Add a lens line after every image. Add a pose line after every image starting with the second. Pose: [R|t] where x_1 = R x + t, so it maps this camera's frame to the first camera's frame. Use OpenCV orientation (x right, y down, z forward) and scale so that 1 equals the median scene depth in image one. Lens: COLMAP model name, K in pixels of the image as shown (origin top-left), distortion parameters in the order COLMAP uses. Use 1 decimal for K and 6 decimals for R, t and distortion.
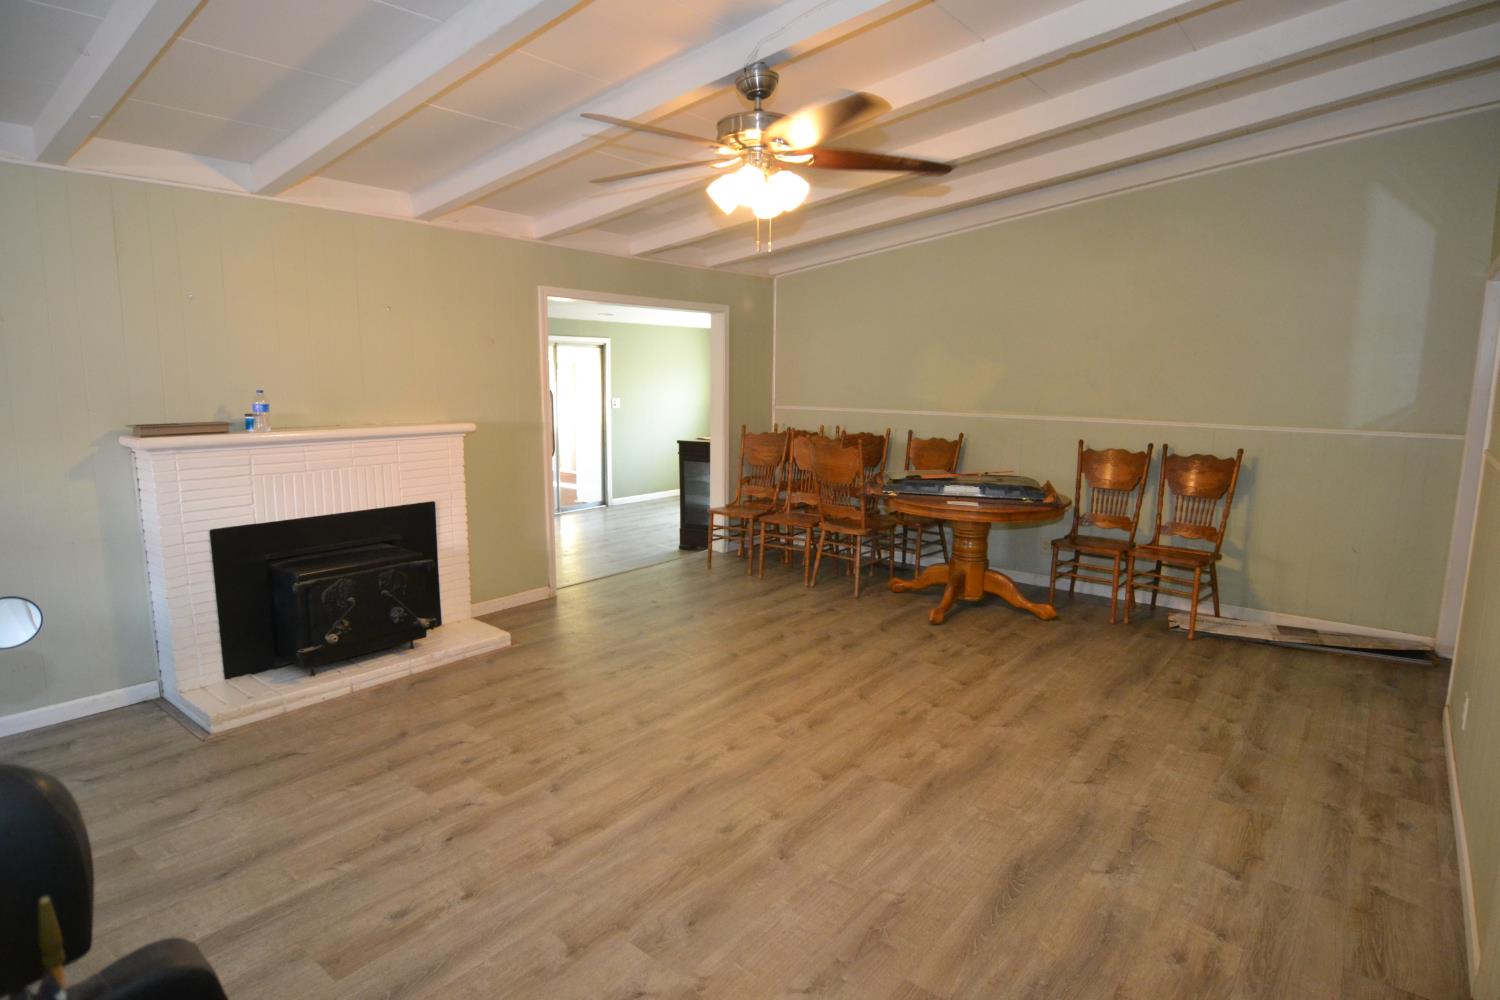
lens RADIAL K [[809.6, 0, 751.1], [0, 809.6, 500.8], [0, 0, 1]] dist [-0.006230, -0.010226]
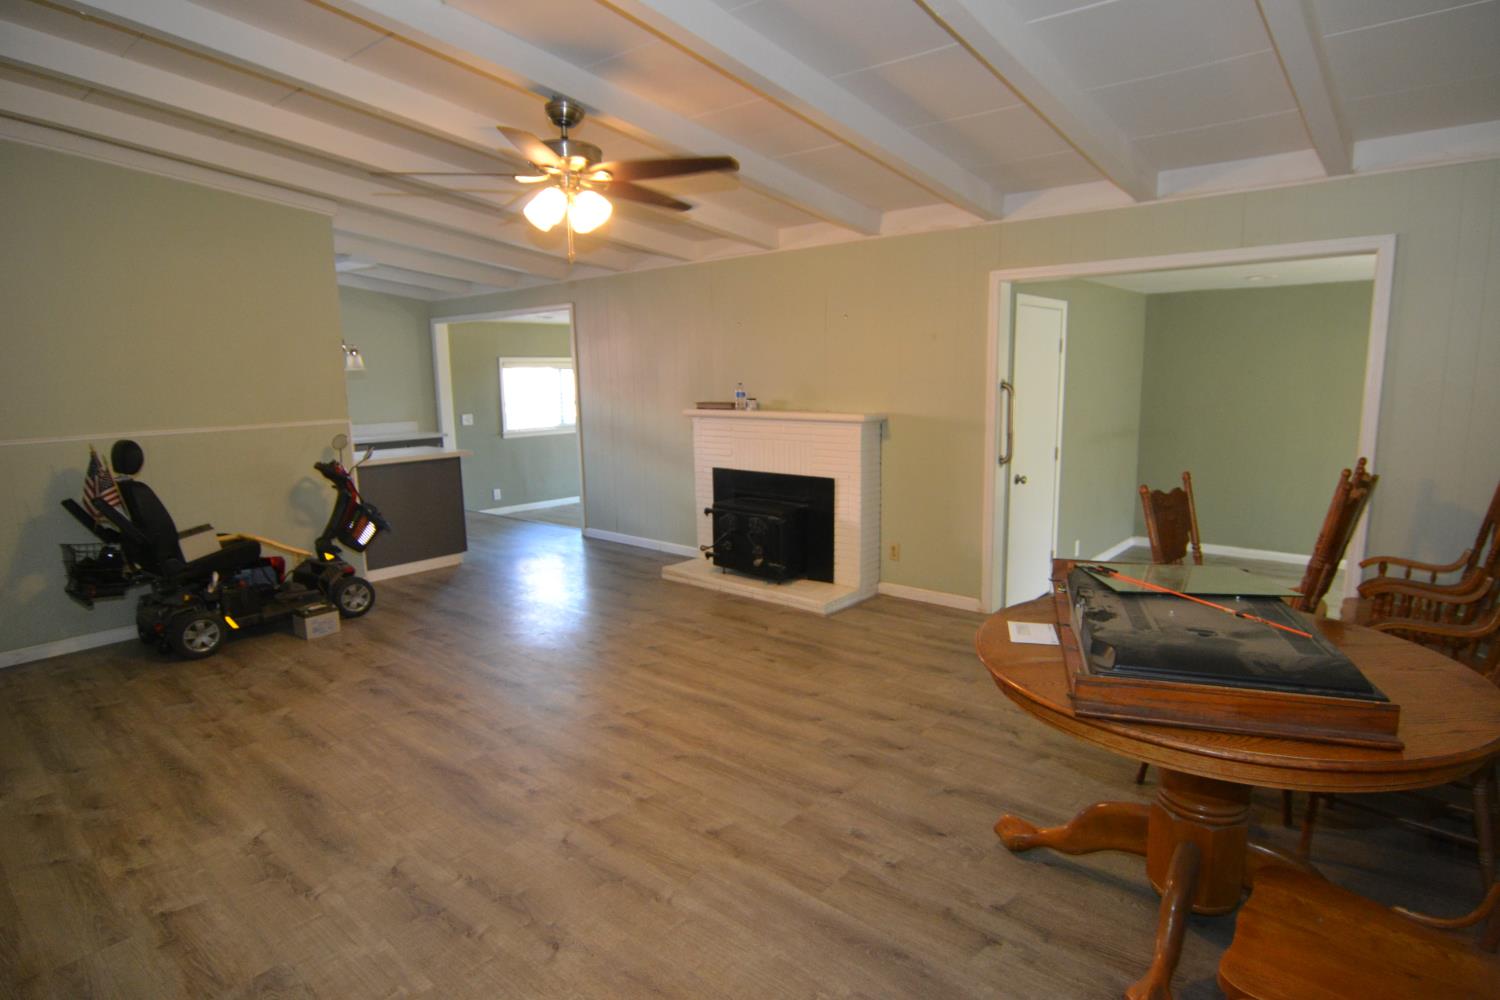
lens RADIAL K [[809.6, 0, 751.1], [0, 809.6, 500.8], [0, 0, 1]] dist [-0.006230, -0.010226]
pose [[-0.039043, 0.153396, -0.987393, 0.952306], [-0.136986, 0.977995, 0.157353, -0.164868], [0.989803, 0.141403, -0.017171, 1.085844]]
